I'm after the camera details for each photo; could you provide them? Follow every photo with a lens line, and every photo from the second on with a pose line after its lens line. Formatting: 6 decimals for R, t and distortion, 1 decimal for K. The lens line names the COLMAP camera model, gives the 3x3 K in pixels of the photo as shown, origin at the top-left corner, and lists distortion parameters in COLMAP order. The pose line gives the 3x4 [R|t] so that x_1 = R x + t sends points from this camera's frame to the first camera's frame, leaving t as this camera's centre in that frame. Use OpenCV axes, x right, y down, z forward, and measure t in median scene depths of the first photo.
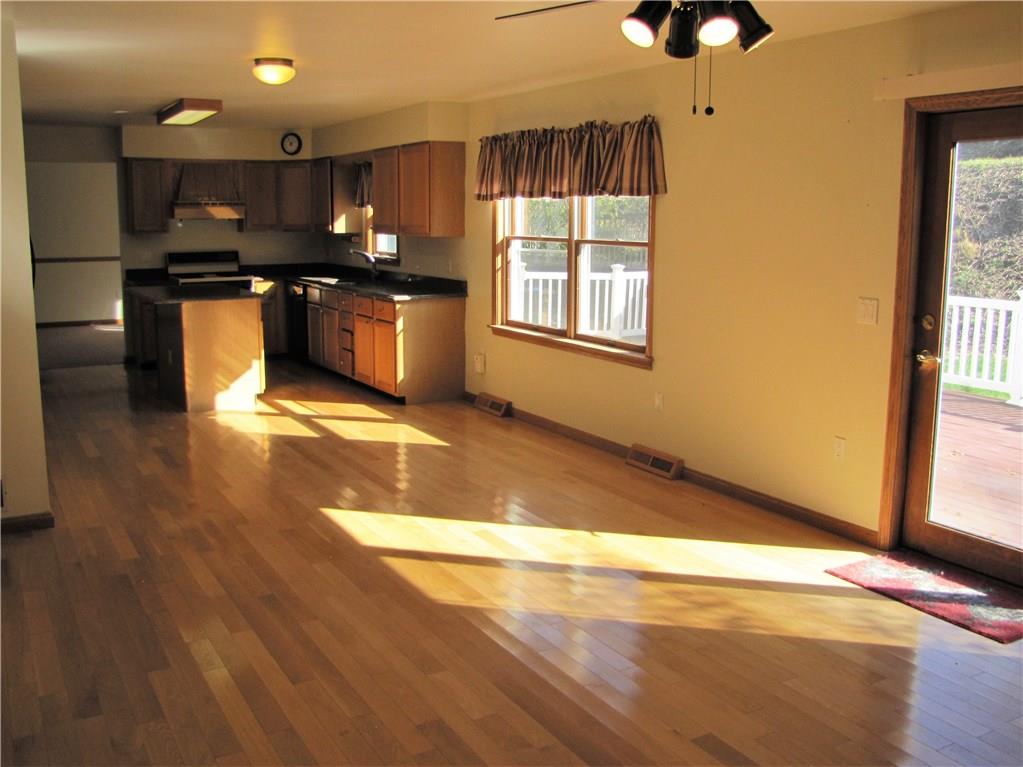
lens RADIAL K [[970.0, 0, 511.5], [0, 970.0, 383.5], [0, 0, 1]] dist [-0.191348, 0.154724]
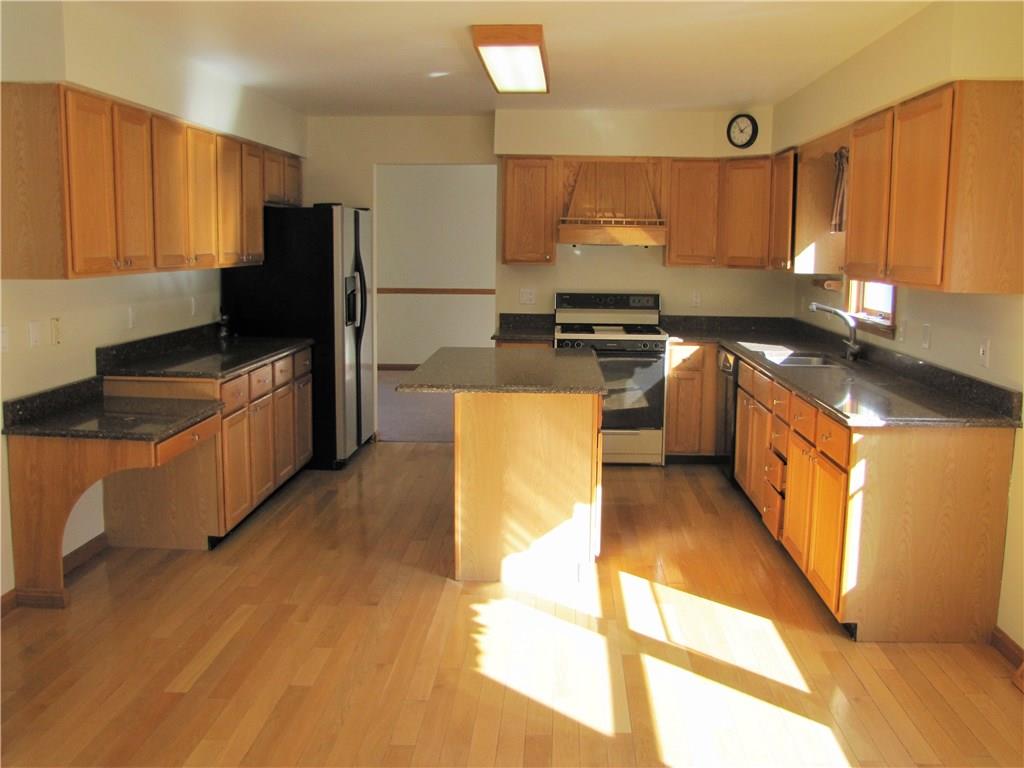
lens RADIAL K [[947.8, 0, 512.0], [0, 947.8, 384.0], [0, 0, 1]] dist [-0.099236, 0.012883]
pose [[0.842964, 0.082690, -0.531577, -0.016648], [-0.098551, 0.995131, -0.001483, -0.077362], [0.528866, 0.053638, 0.847009, 0.457649]]
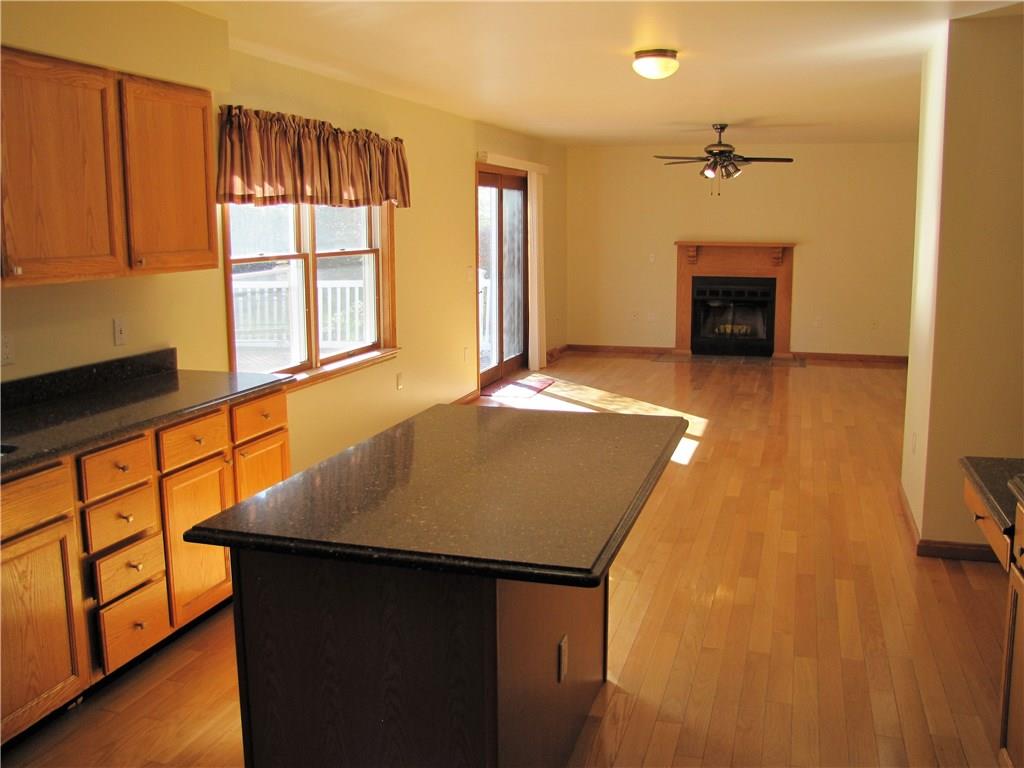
lens RADIAL K [[970.9, 0, 512.0], [0, 970.9, 384.0], [0, 0, 1]] dist [-0.191348, 0.154724]
pose [[-0.690737, -0.118967, 0.713253, -0.515603], [0.125303, 0.951759, 0.280095, -0.192125], [-0.712167, 0.282845, -0.642508, 1.089957]]
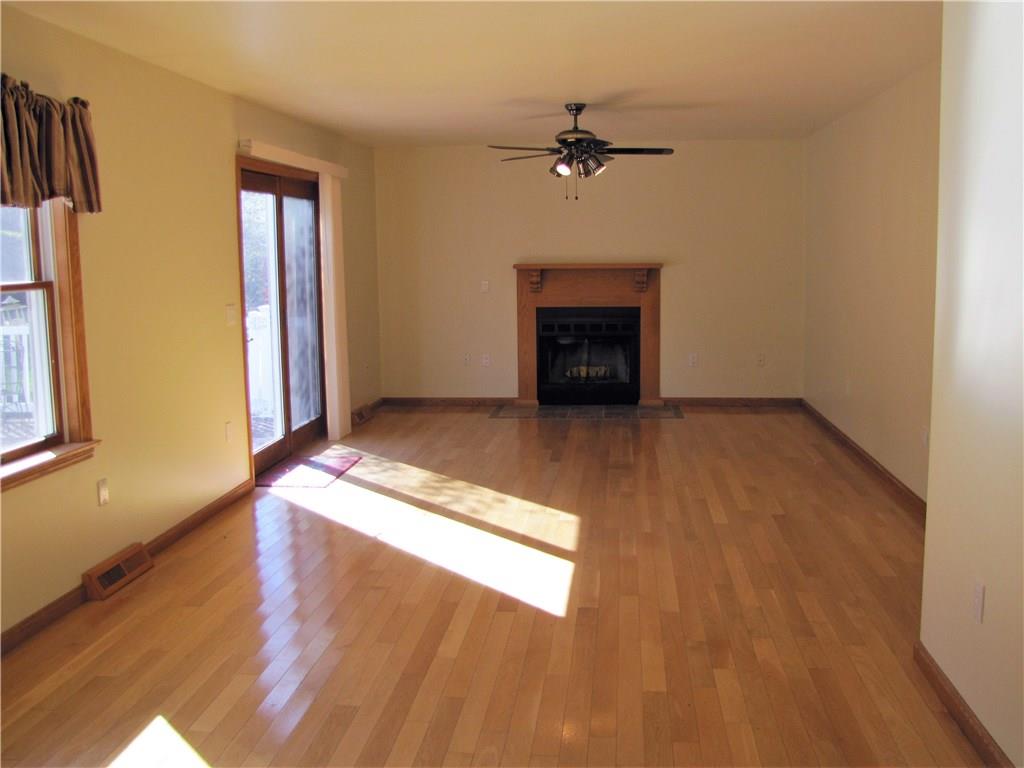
lens RADIAL K [[970.9, 0, 512.0], [0, 970.9, 384.0], [0, 0, 1]] dist [-0.191348, 0.154724]
pose [[-0.809030, -0.071880, 0.583356, -0.342948], [0.111610, 0.955649, 0.272540, -0.147349], [-0.577074, 0.285601, -0.765126, 0.889173]]
